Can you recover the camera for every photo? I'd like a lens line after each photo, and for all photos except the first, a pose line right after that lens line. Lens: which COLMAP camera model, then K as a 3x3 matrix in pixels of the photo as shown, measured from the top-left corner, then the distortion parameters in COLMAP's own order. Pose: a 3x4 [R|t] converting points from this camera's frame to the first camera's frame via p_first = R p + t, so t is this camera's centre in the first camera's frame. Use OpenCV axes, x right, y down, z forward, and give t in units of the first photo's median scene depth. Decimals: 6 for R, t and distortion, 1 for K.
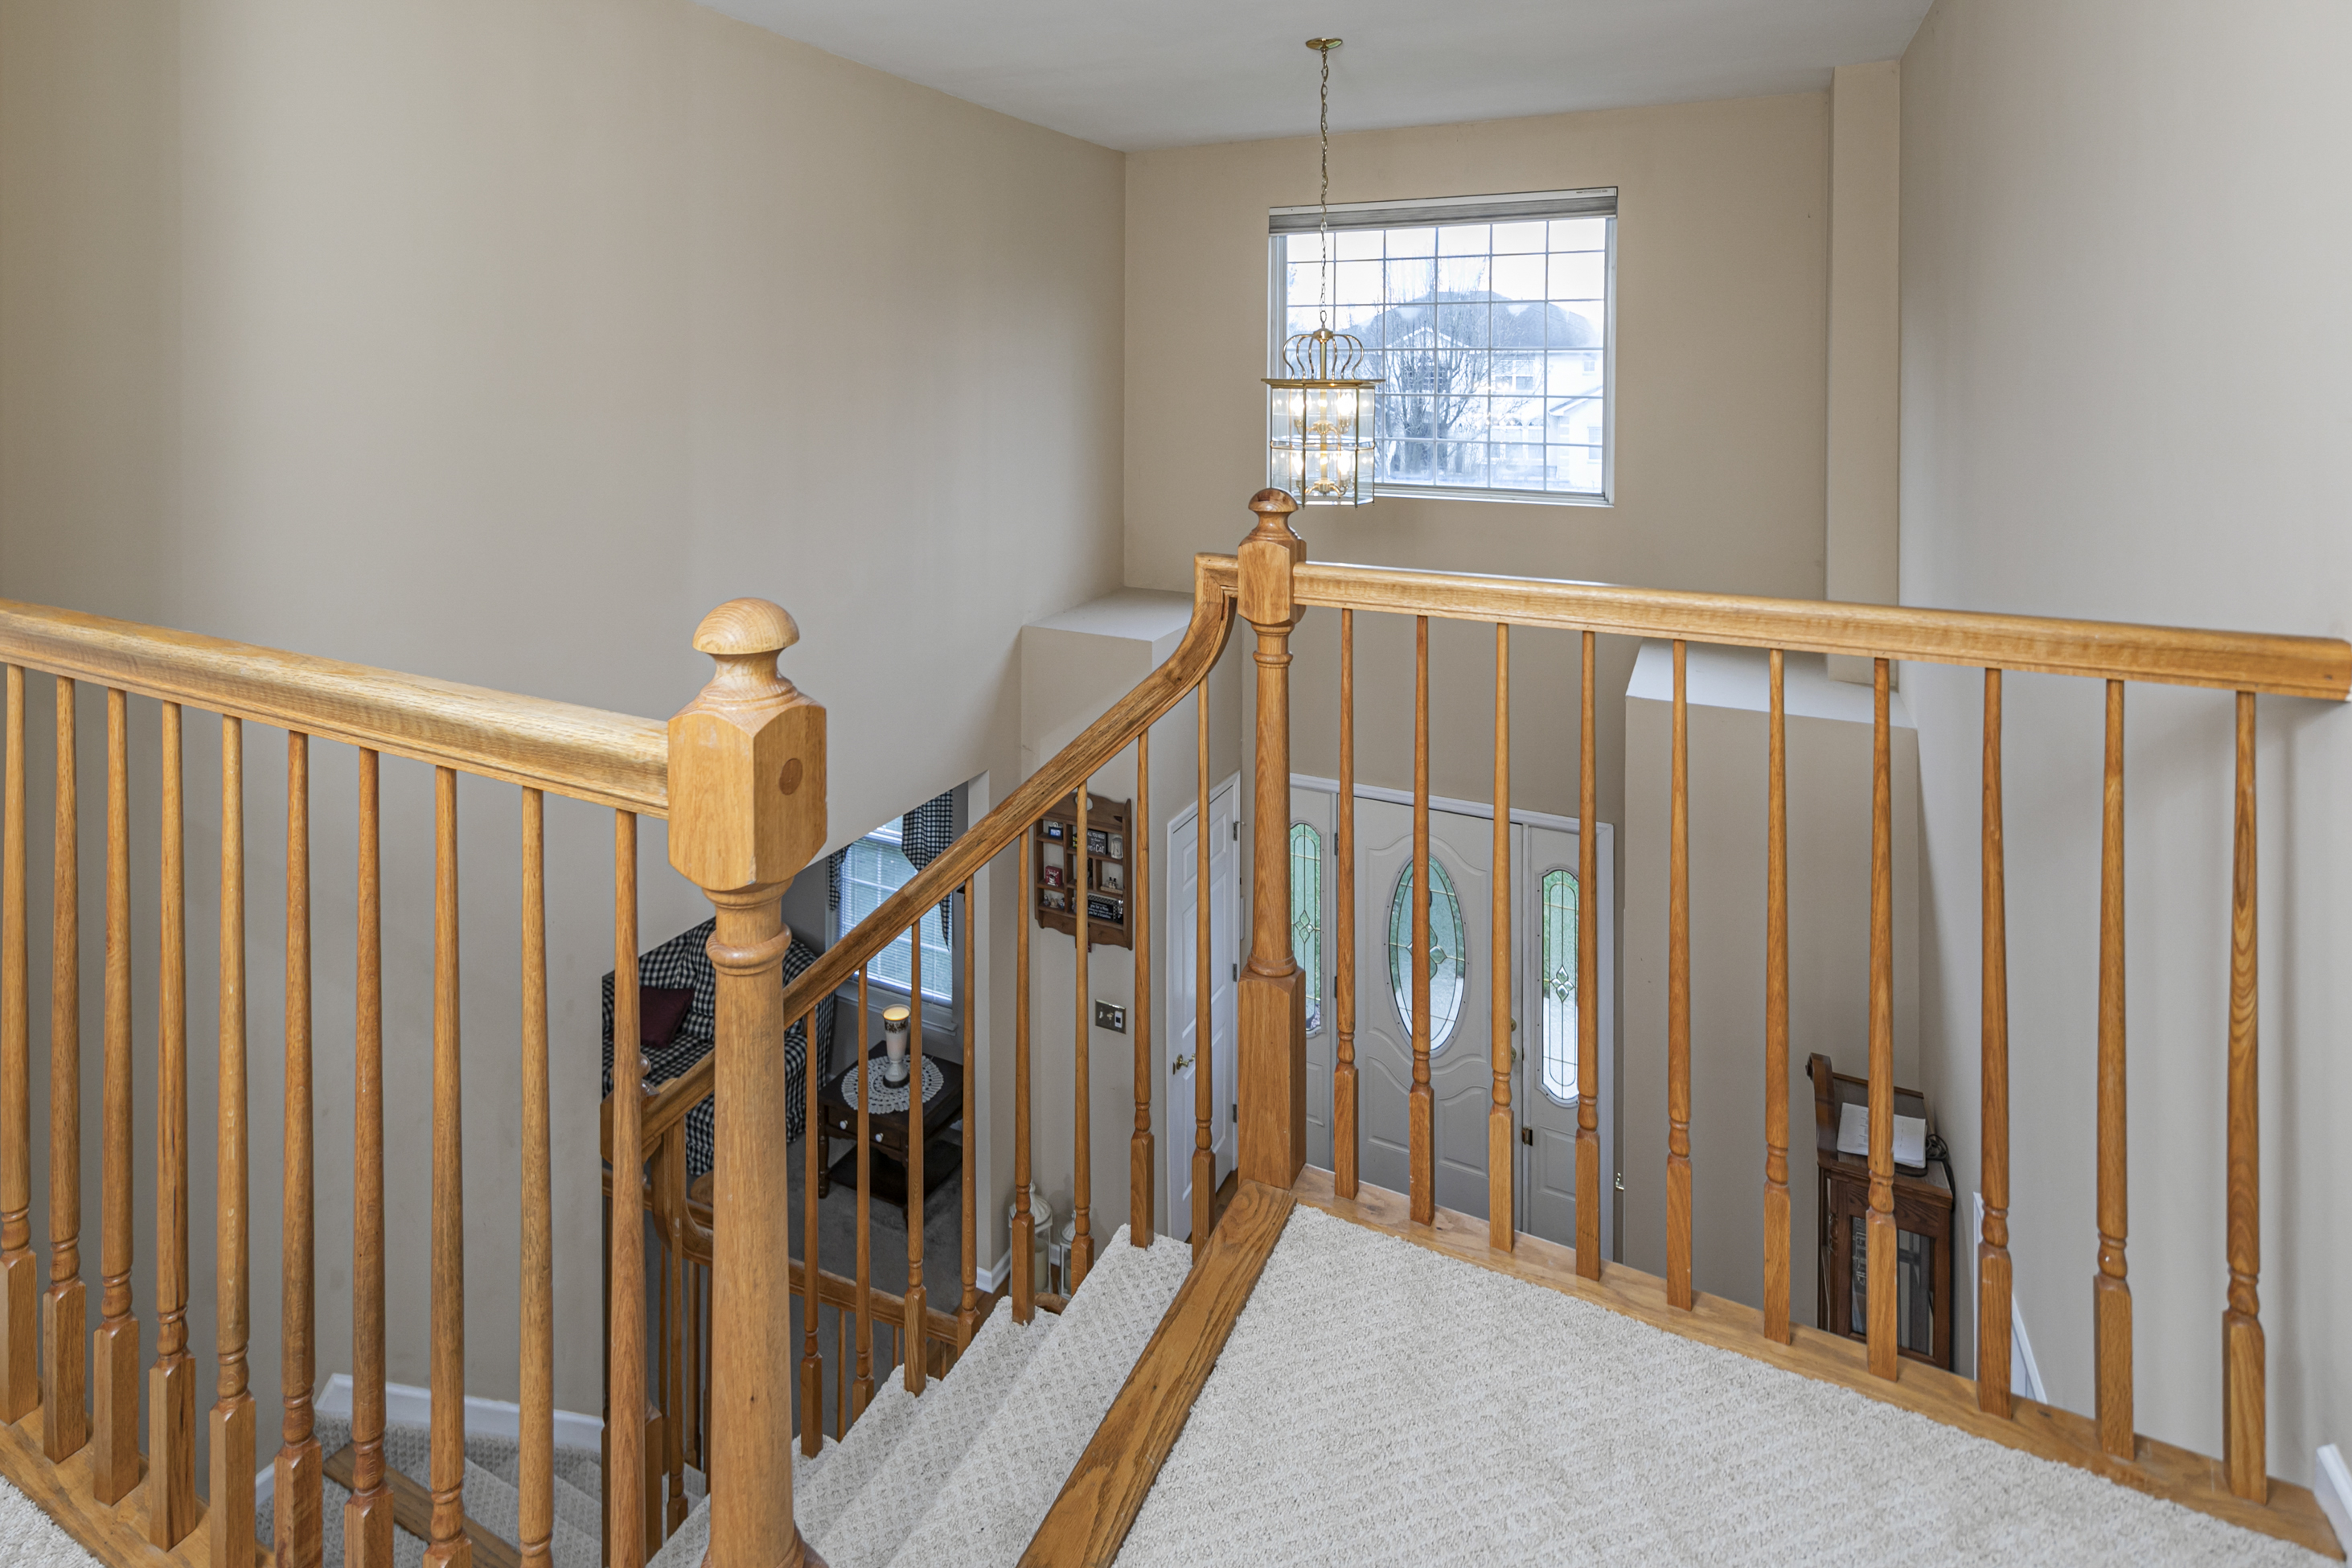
lens RADIAL K [[1146.6, 0, 1087.7], [0, 1146.6, 427.8], [0, 0, 1]] dist [0.015352, -0.006274]
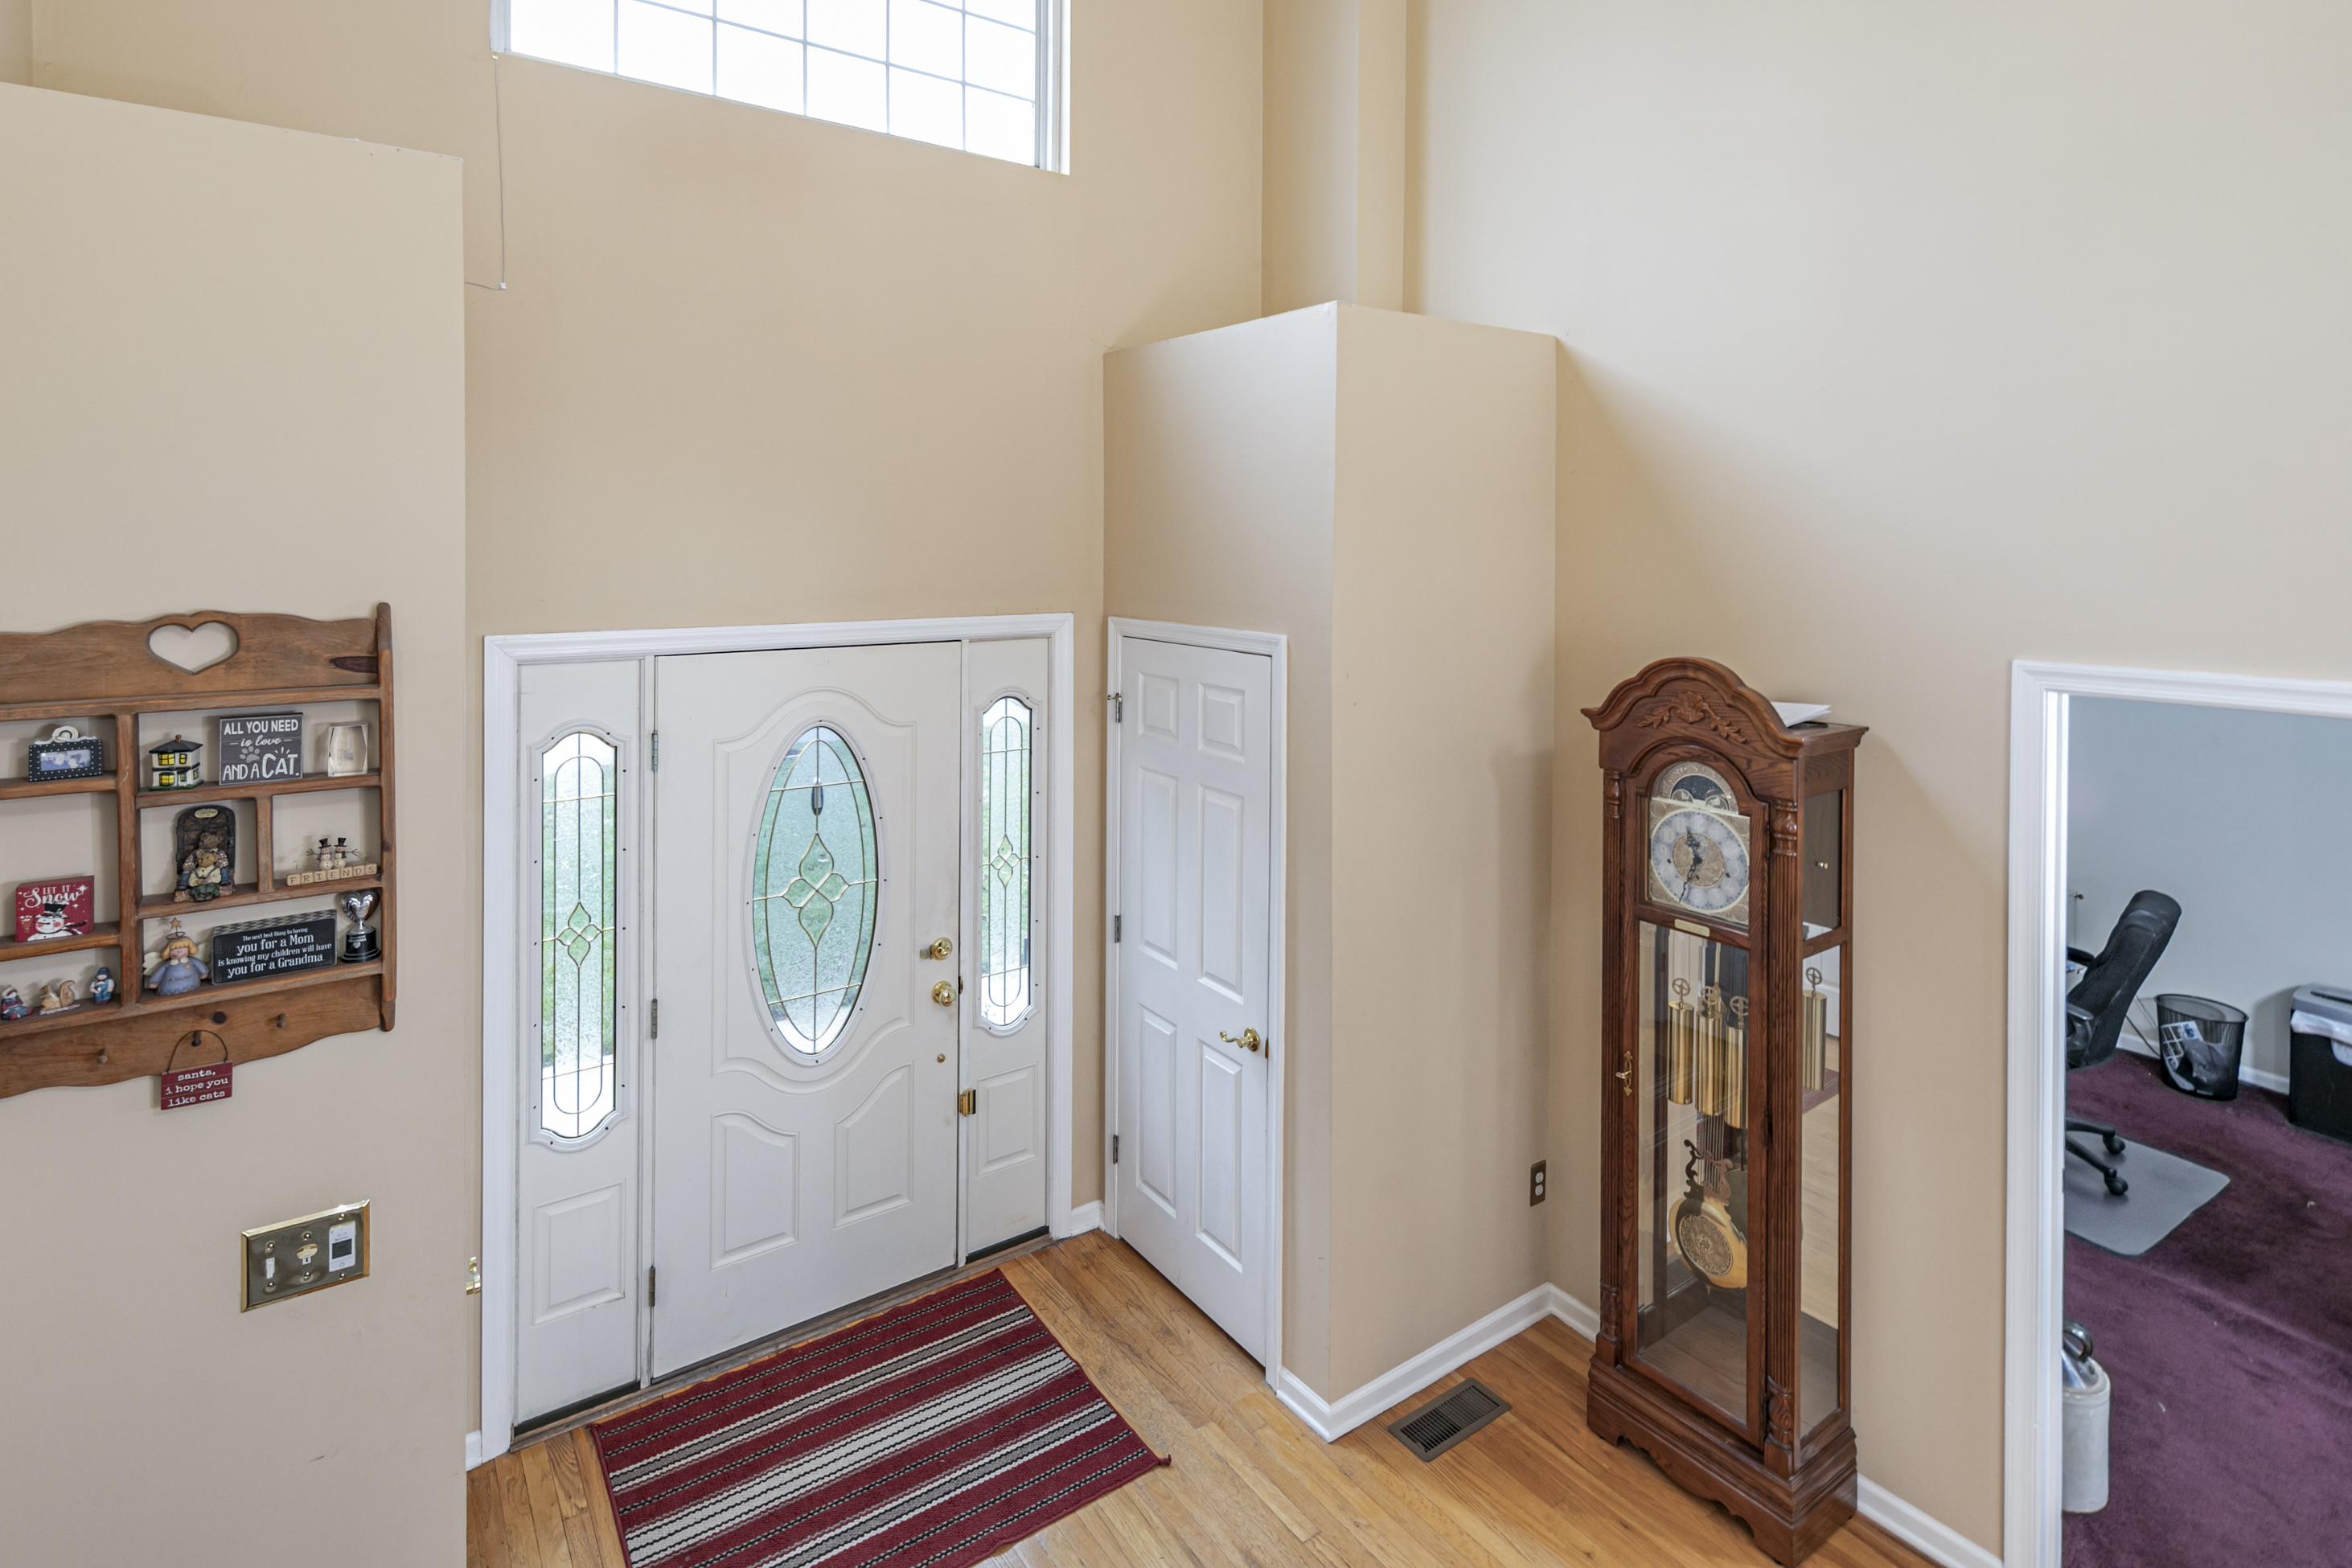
lens RADIAL K [[1146.6, 0, 1132.3], [0, 1146.6, 567.6], [0, 0, 1]] dist [0.015352, -0.006274]
pose [[0.478207, -0.020366, 0.878011, -0.156869], [0.007919, 0.999790, 0.018878, 0.296940], [-0.878211, -0.002074, 0.478268, 0.608943]]
